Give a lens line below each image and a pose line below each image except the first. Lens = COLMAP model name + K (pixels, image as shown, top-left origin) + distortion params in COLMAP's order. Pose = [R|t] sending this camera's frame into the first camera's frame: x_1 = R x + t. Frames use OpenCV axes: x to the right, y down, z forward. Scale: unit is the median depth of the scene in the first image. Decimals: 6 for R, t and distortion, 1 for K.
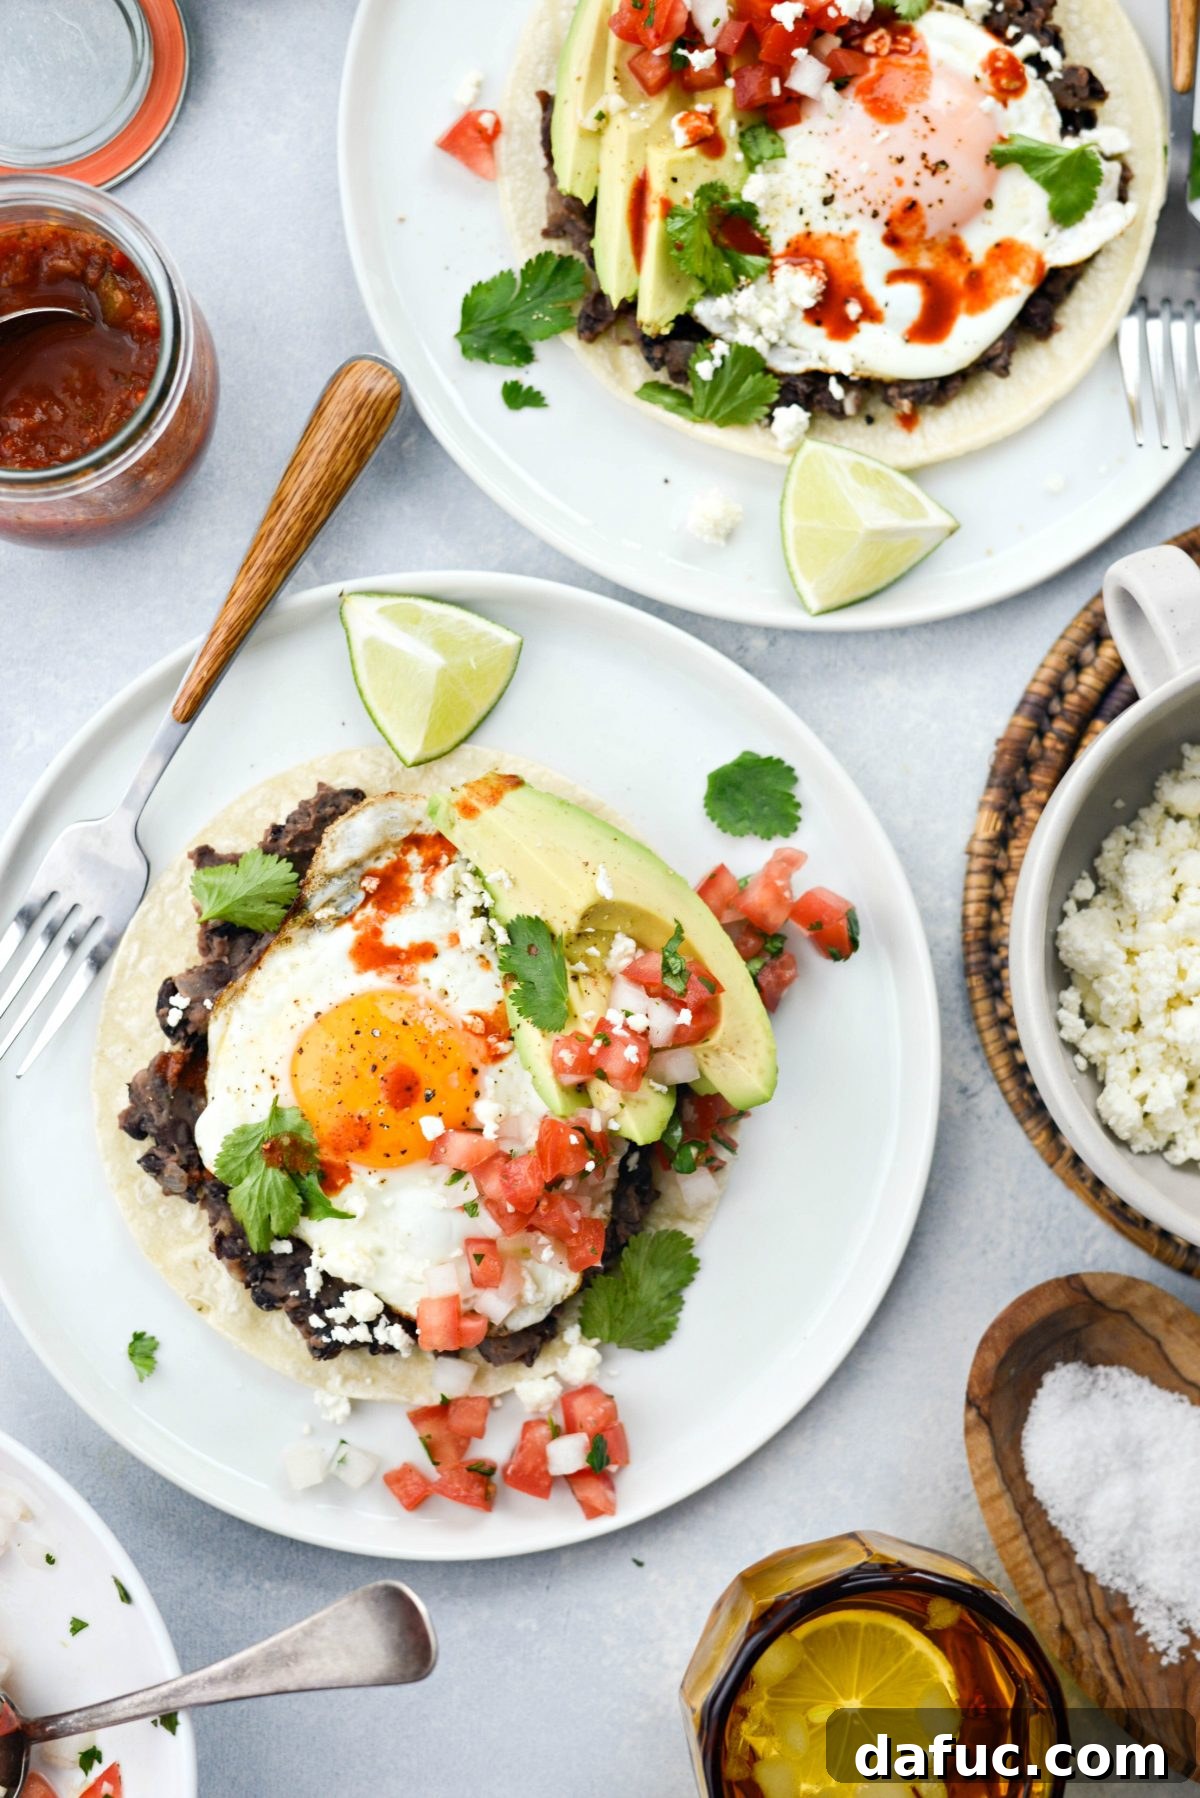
lens RADIAL K [[2806.0, 0, 600.0], [0, 2806.0, 899.0], [0, 0, 1]] dist [-0.119439, 0.039762]
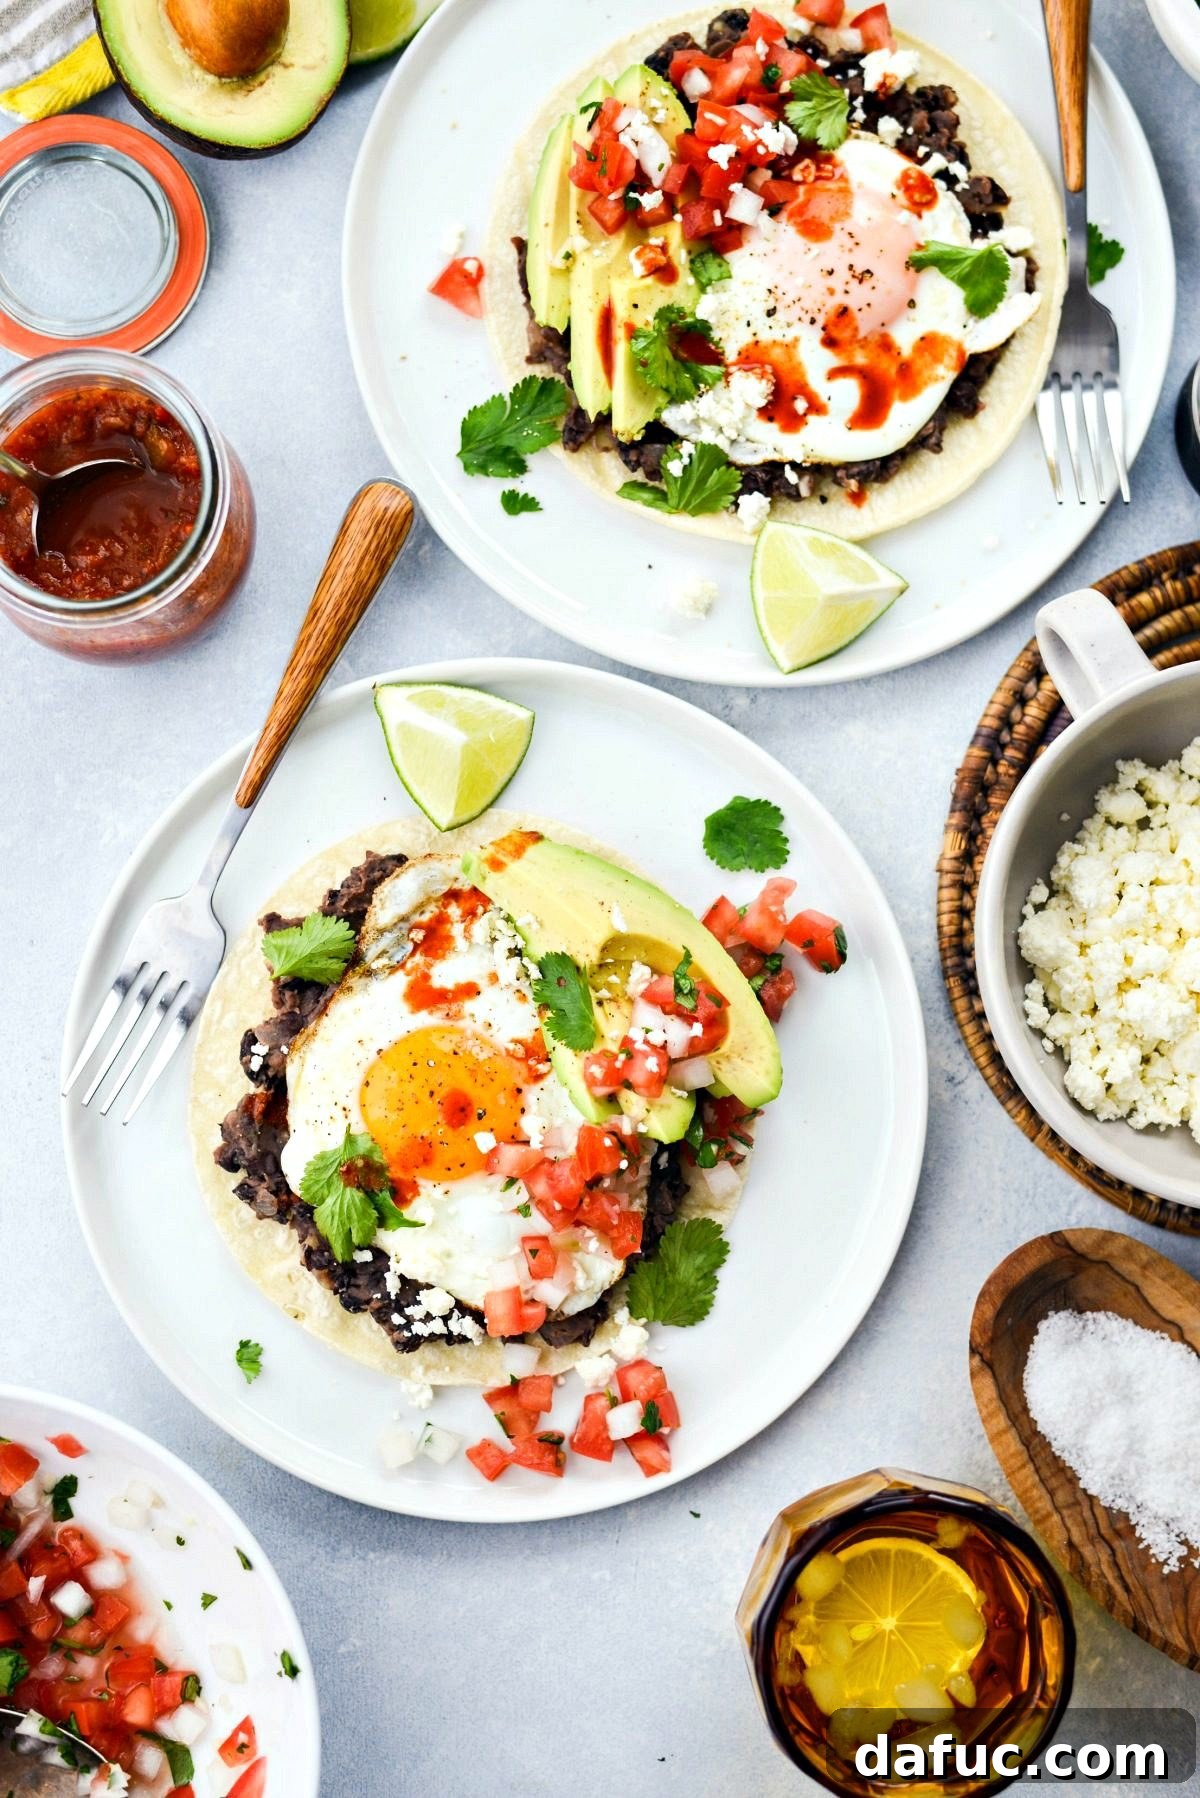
lens RADIAL K [[2794.0, 0, 600.0], [0, 2794.0, 899.0], [0, 0, 1]] dist [-0.099850, 0.018385]
pose [[0.996841, -0.074033, -0.028761, 0.026858], [0.073267, 0.996952, -0.026812, 0.015982], [0.030658, 0.024620, 0.999227, -0.143747]]
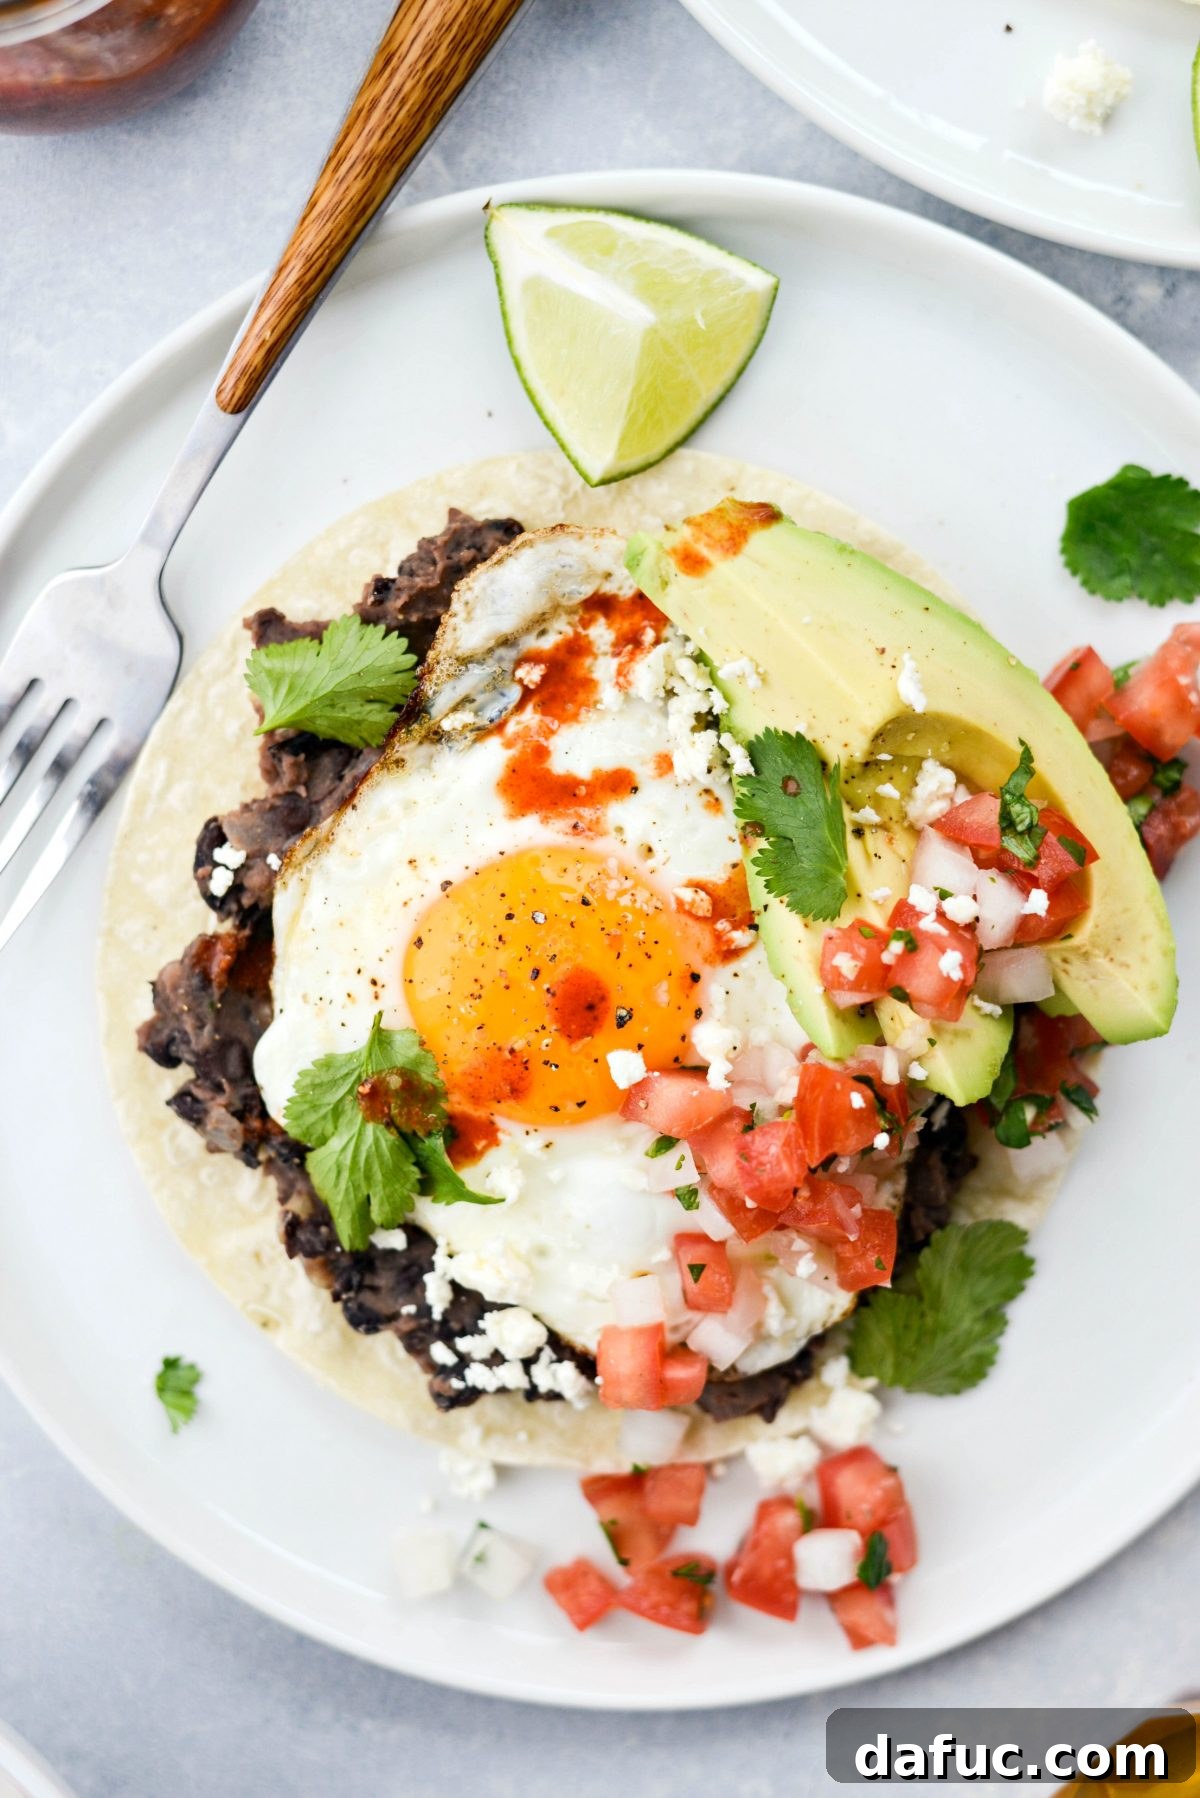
lens RADIAL K [[2900.1, 0, 600.0], [0, 2900.1, 899.0], [0, 0, 1]] dist [-0.152760, -0.003999]
pose [[0.998473, 0.016299, -0.052779, -0.031574], [-0.009698, 0.992360, 0.122991, -0.035261], [0.054380, -0.122291, 0.991003, 0.353373]]
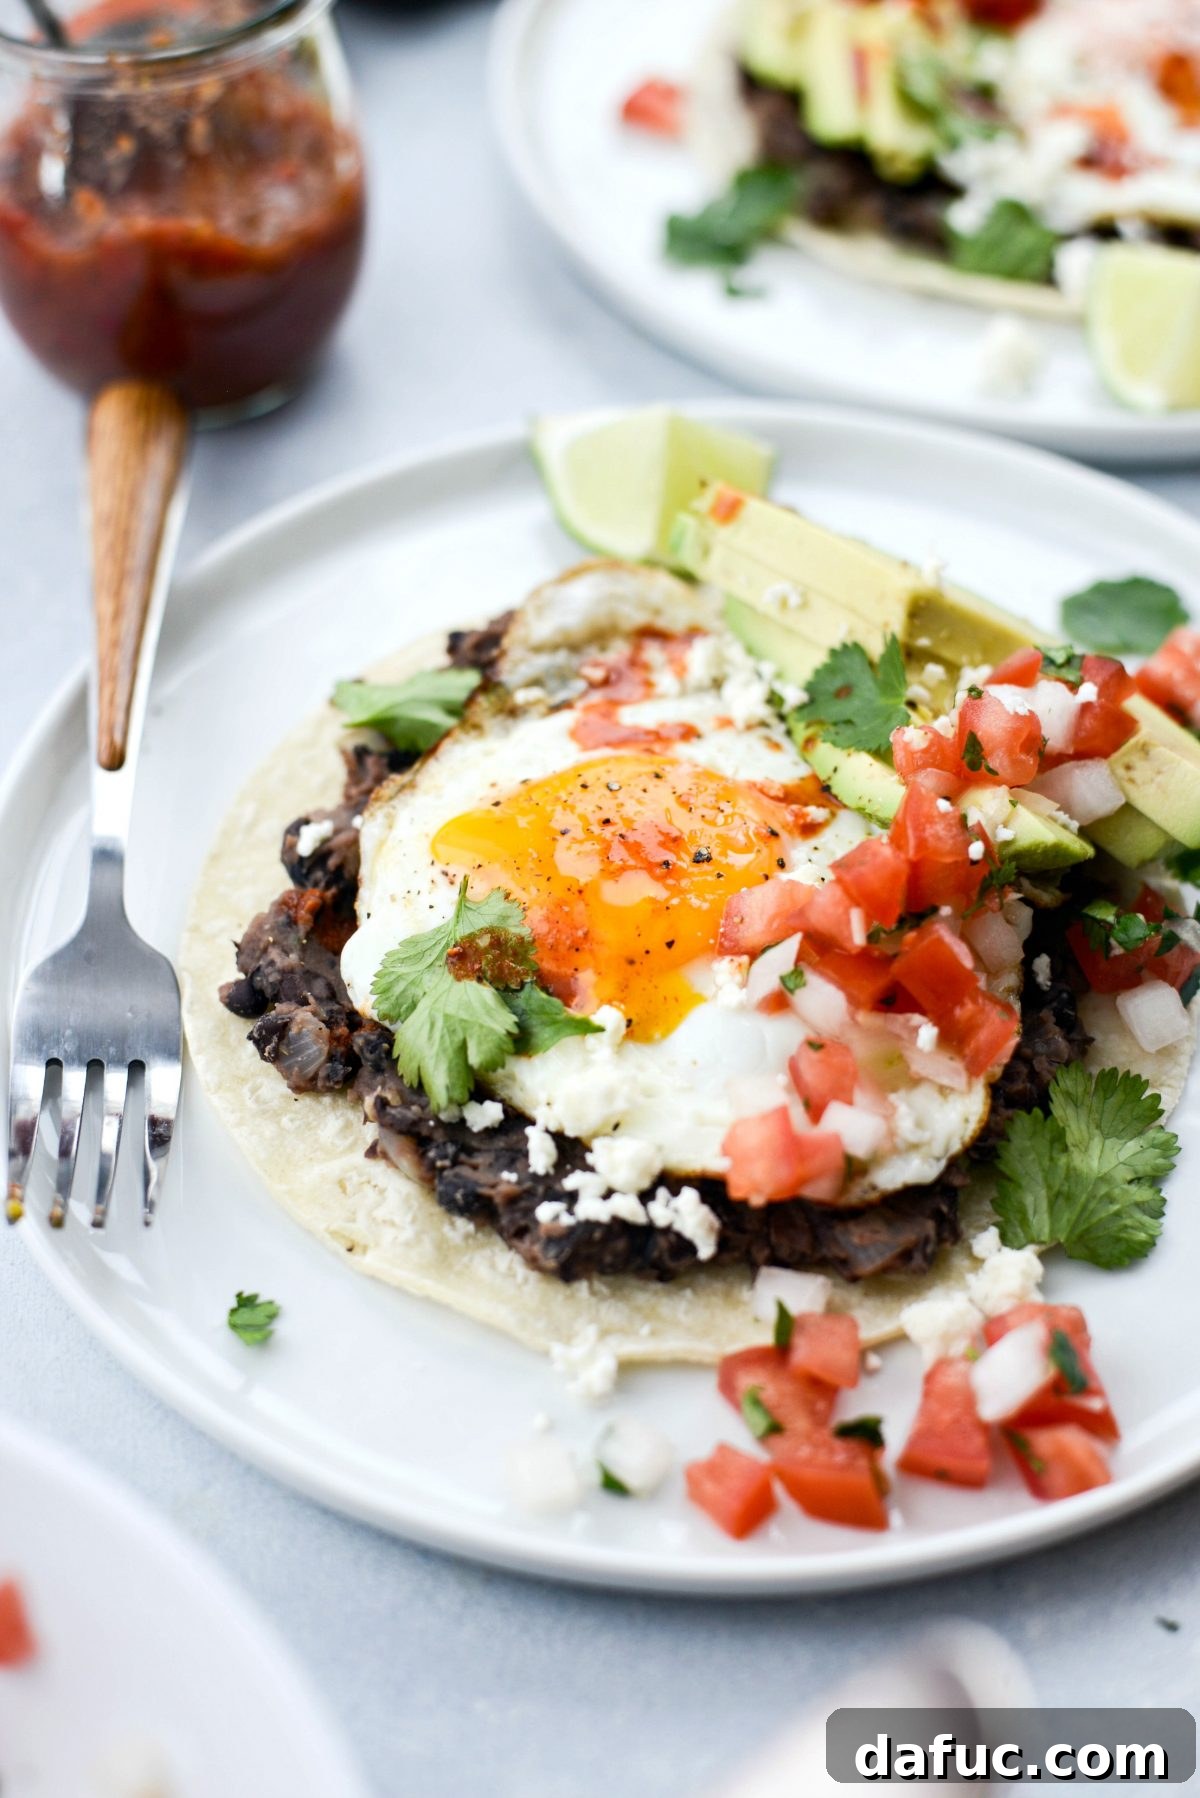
lens RADIAL K [[2900.1, 0, 600.0], [0, 2900.1, 899.0], [0, 0, 1]] dist [-0.152760, -0.003999]
pose [[0.995107, -0.097728, -0.014555, -0.075509], [0.065359, 0.761546, -0.644806, 0.491496], [0.074100, 0.640700, 0.764207, 0.495429]]
